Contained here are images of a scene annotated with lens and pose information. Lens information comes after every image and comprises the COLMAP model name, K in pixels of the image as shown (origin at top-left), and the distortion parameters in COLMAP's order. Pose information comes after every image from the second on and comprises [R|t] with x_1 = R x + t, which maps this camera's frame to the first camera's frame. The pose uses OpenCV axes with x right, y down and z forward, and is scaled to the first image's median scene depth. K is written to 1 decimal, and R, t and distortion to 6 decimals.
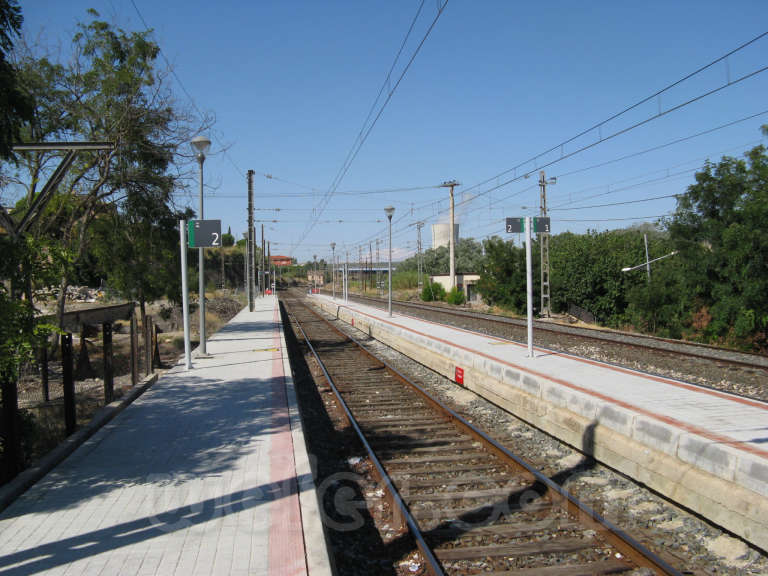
lens RADIAL K [[798.3, 0, 384.0], [0, 798.3, 288.0], [0, 0, 1]] dist [-0.186663, 0.210529]
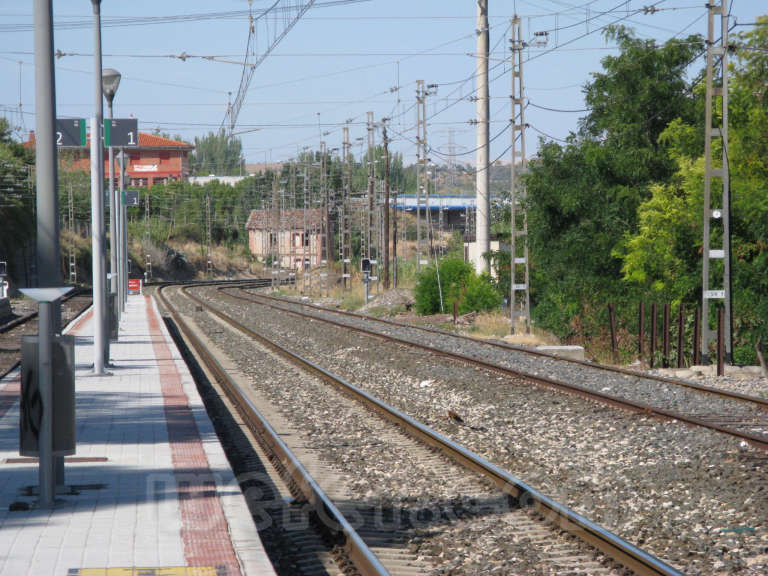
lens RADIAL K [[4532.4, 0, 384.0], [0, 4532.4, 288.0], [0, 0, 1]] dist [1.731922, 9.536842]
pose [[0.996551, 0.006388, -0.082730, 0.515683], [-0.006638, 0.999974, -0.002749, 0.027902], [0.082711, 0.003288, 0.996568, -2.508984]]
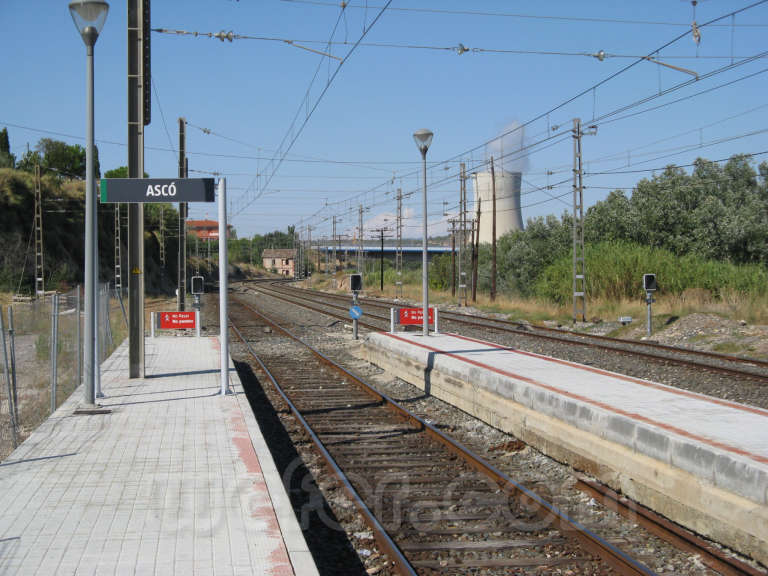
lens RADIAL K [[1365.9, 0, 384.0], [0, 1365.9, 288.0], [0, 0, 1]] dist [-0.005246, 0.030541]
pose [[0.999911, 0.013297, 0.000978, -0.285323], [-0.013299, 0.999907, 0.003013, -0.014745], [-0.000938, -0.003026, 0.999995, 2.011543]]
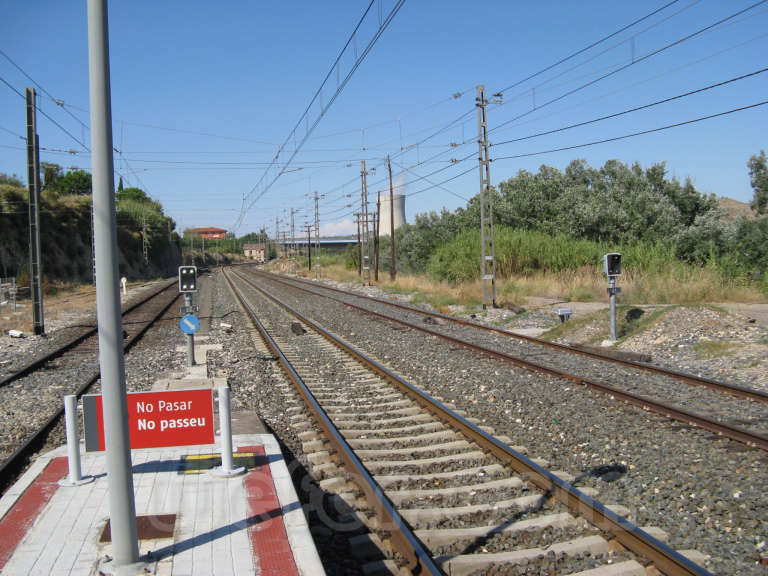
lens RADIAL K [[798.3, 0, 384.0], [0, 798.3, 288.0], [0, 0, 1]] dist [-0.186663, 0.210529]
pose [[0.997221, -0.017377, 0.072447, -0.220227], [0.015067, 0.999364, 0.032318, -0.024744], [-0.072962, -0.031137, 0.996849, 2.879739]]
